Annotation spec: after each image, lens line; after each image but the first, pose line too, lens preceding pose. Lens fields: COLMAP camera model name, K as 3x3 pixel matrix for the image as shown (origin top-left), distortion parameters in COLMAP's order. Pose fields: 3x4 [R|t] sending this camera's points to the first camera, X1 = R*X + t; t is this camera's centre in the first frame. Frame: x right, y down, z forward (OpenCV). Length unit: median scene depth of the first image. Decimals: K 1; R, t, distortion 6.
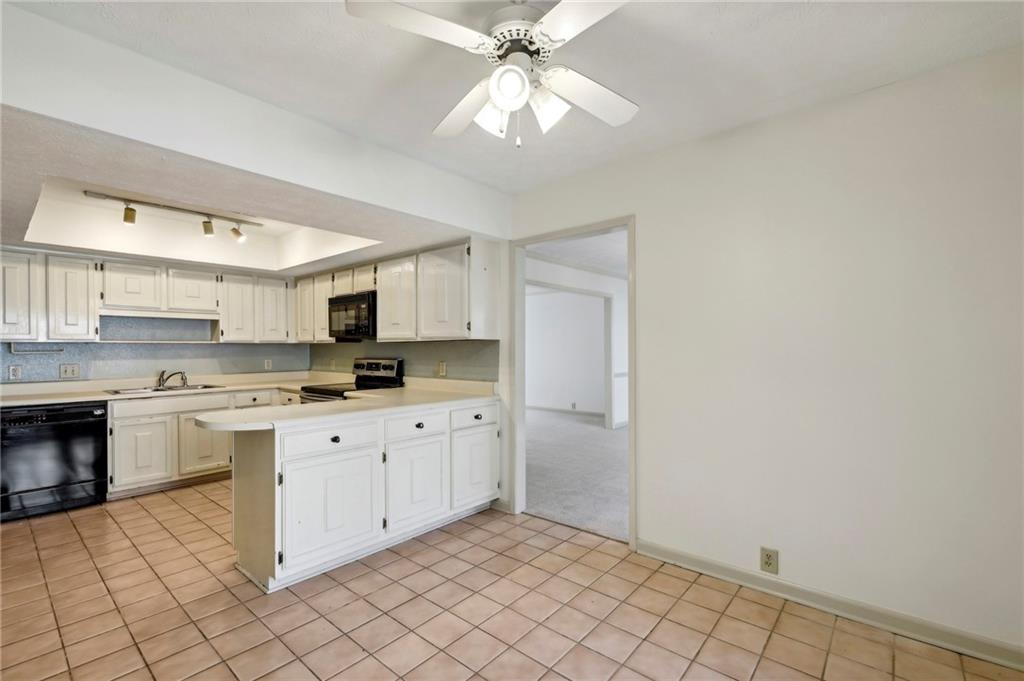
lens RADIAL K [[453.8, 0, 517.8], [0, 453.8, 351.6], [0, 0, 1]] dist [-0.001279, 0.000577]
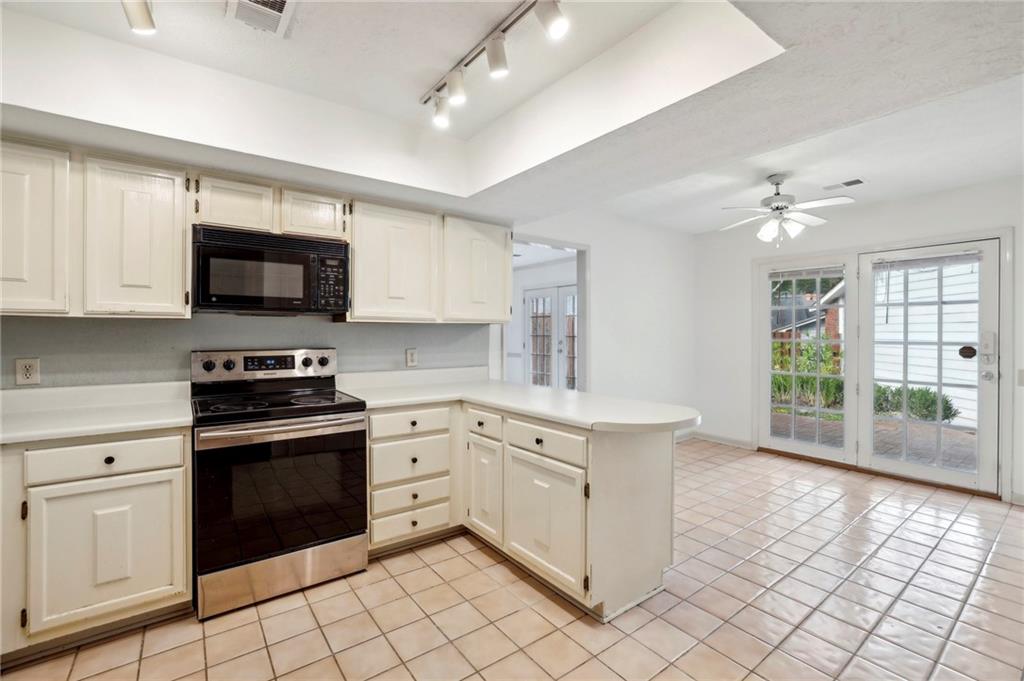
lens RADIAL K [[453.8, 0, 508.7], [0, 453.8, 337.9], [0, 0, 1]] dist [-0.001279, 0.000577]
pose [[0.224283, -0.011151, 0.974460, -0.906549], [0.001863, 0.999938, 0.011013, -0.004817], [-0.974522, -0.000654, 0.224290, 0.641090]]
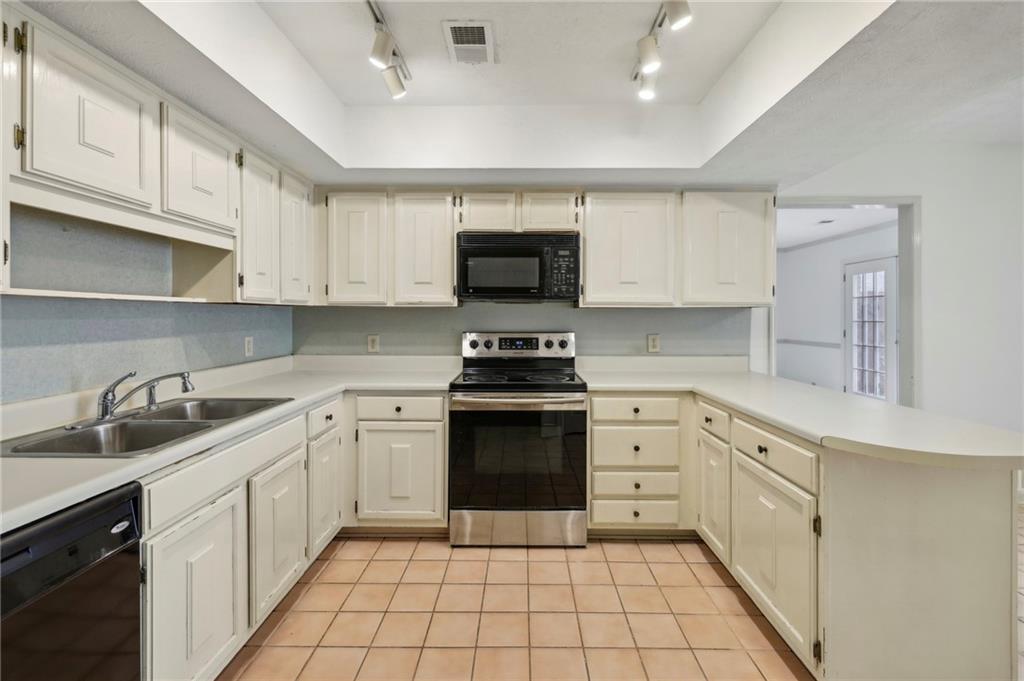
lens RADIAL K [[453.8, 0, 524.5], [0, 453.8, 320.2], [0, 0, 1]] dist [-0.001279, 0.000577]
pose [[0.761763, -0.001959, 0.647853, -0.831444], [0.001411, 0.999998, 0.001366, -0.002312], [-0.647854, -0.000126, 0.761764, 0.541218]]
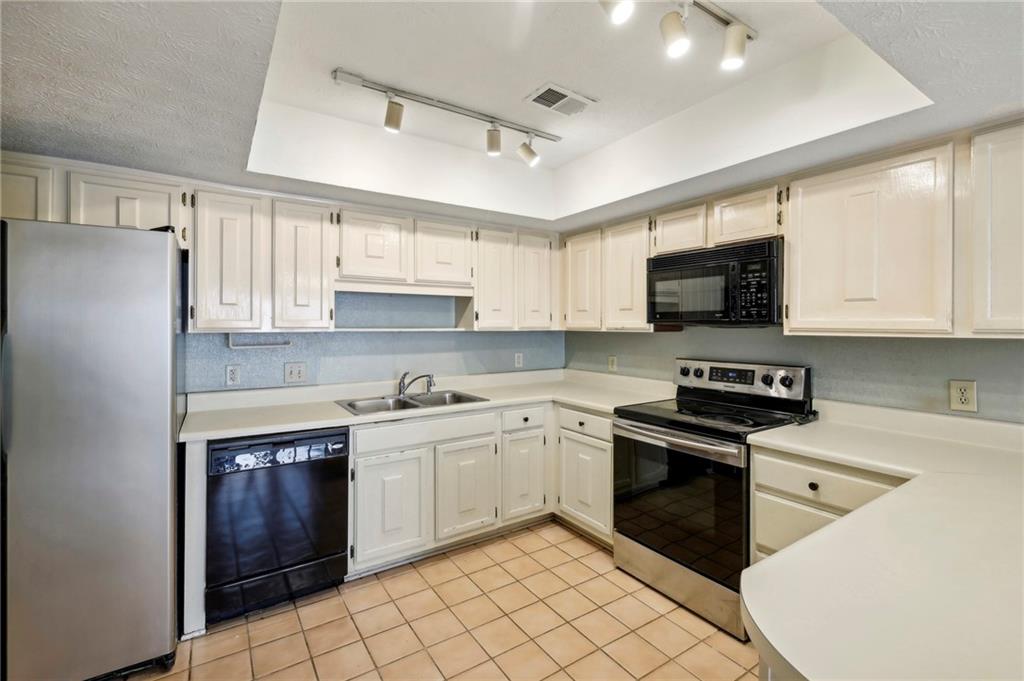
lens RADIAL K [[453.8, 0, 515.4], [0, 453.8, 326.3], [0, 0, 1]] dist [-0.001279, 0.000577]
pose [[0.962062, 0.005266, -0.272779, -0.472021], [-0.007429, 0.999949, -0.006896, -0.025243], [0.272728, 0.008661, 0.962052, 0.421171]]
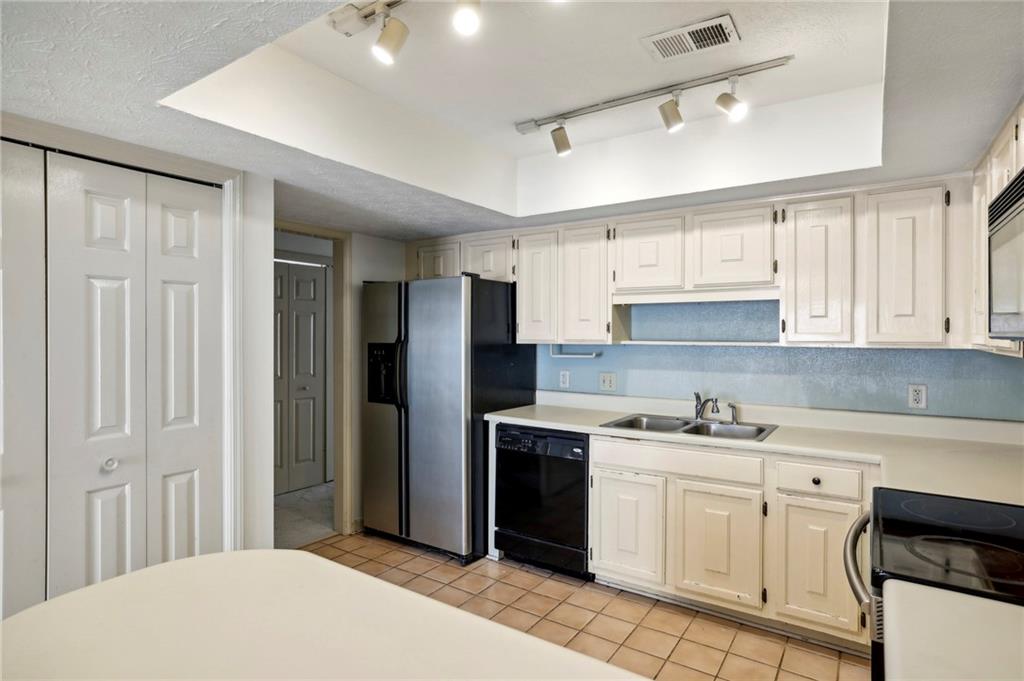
lens RADIAL K [[550.1, 0, 509.6], [0, 550.1, 339.0], [0, 0, 1]] dist [-0.026207, 0.001020]
pose [[0.098044, 0.015462, -0.995062, -0.111342], [-0.009437, 0.999849, 0.014607, -0.038171], [0.995137, 0.007958, 0.098175, 0.741807]]
